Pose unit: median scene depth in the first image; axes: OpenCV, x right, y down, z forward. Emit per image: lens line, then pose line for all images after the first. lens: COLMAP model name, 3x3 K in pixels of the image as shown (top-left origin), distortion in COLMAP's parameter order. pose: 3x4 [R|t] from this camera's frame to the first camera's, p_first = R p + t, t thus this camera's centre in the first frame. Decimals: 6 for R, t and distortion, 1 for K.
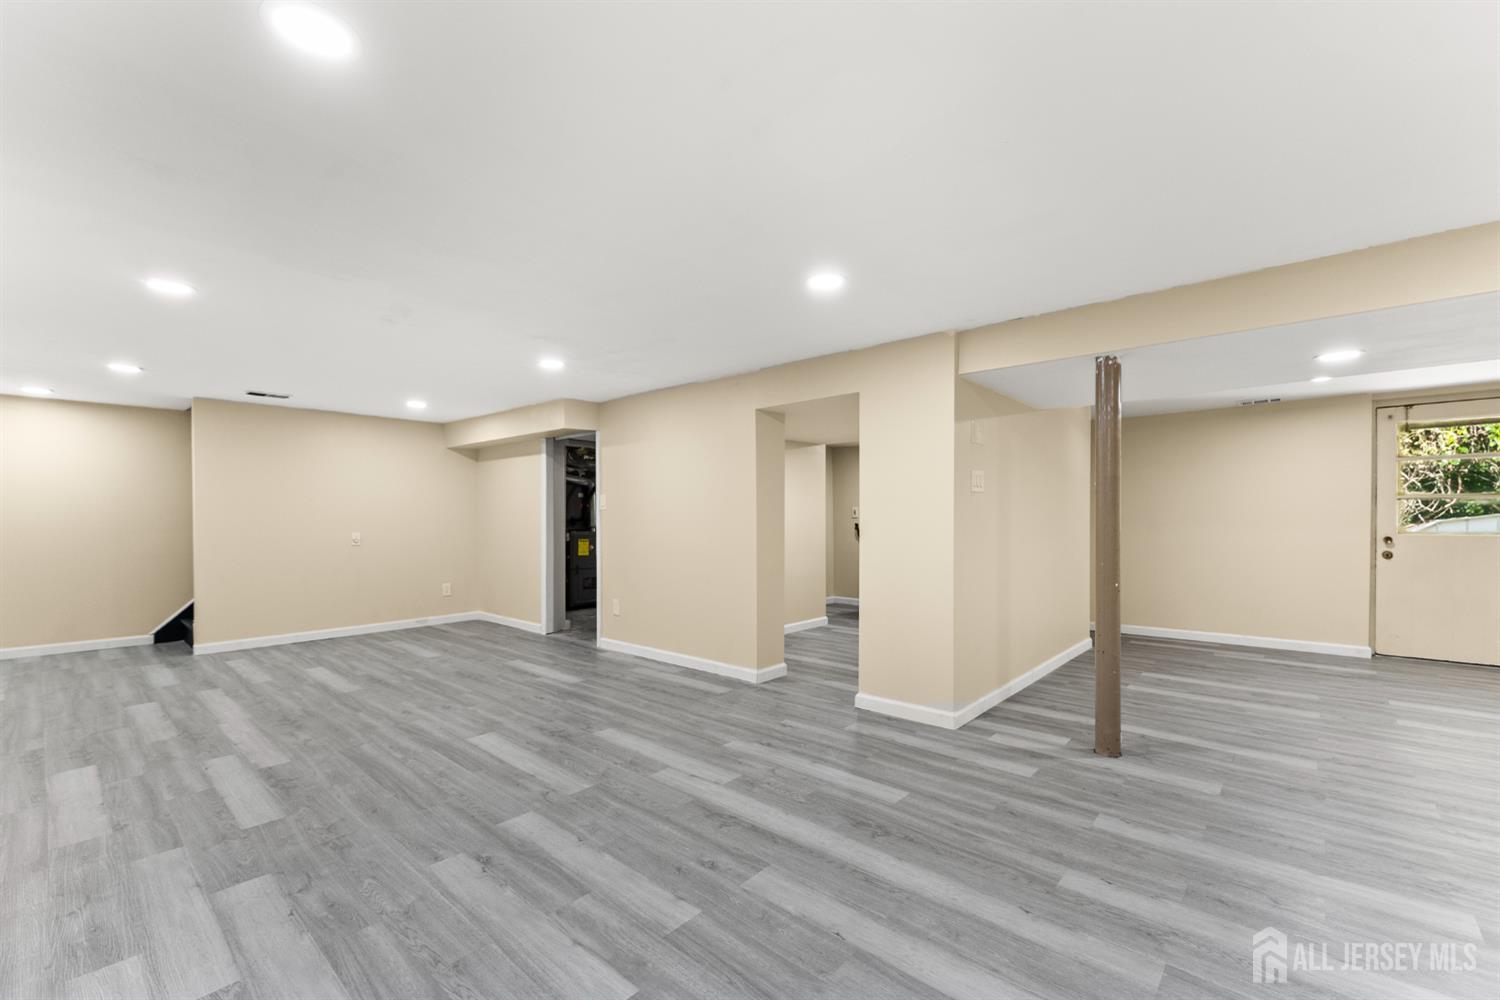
lens RADIAL K [[627.7, 0, 747.6], [0, 627.7, 515.2], [0, 0, 1]] dist [0.003216, -0.000538]
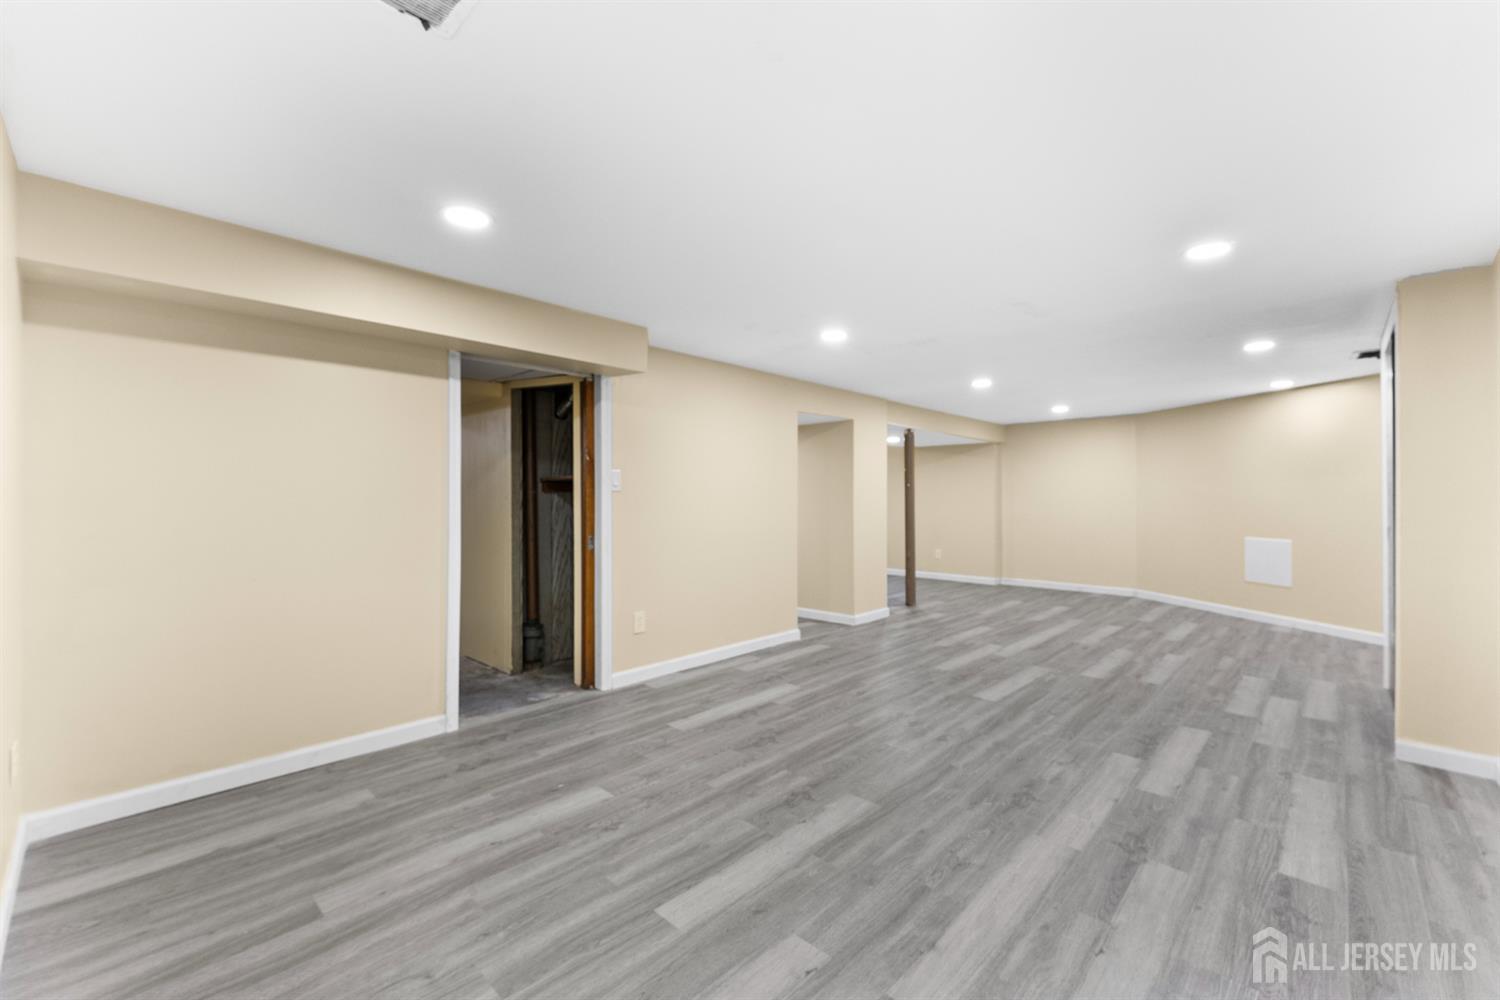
lens RADIAL K [[627.7, 0, 747.2], [0, 627.7, 495.7], [0, 0, 1]] dist [0.003216, -0.000538]
pose [[0.028348, 0.007762, 0.999568, -1.522755], [0.000887, 0.999969, -0.007790, 0.003696], [-0.999598, 0.001108, 0.028340, 1.365698]]
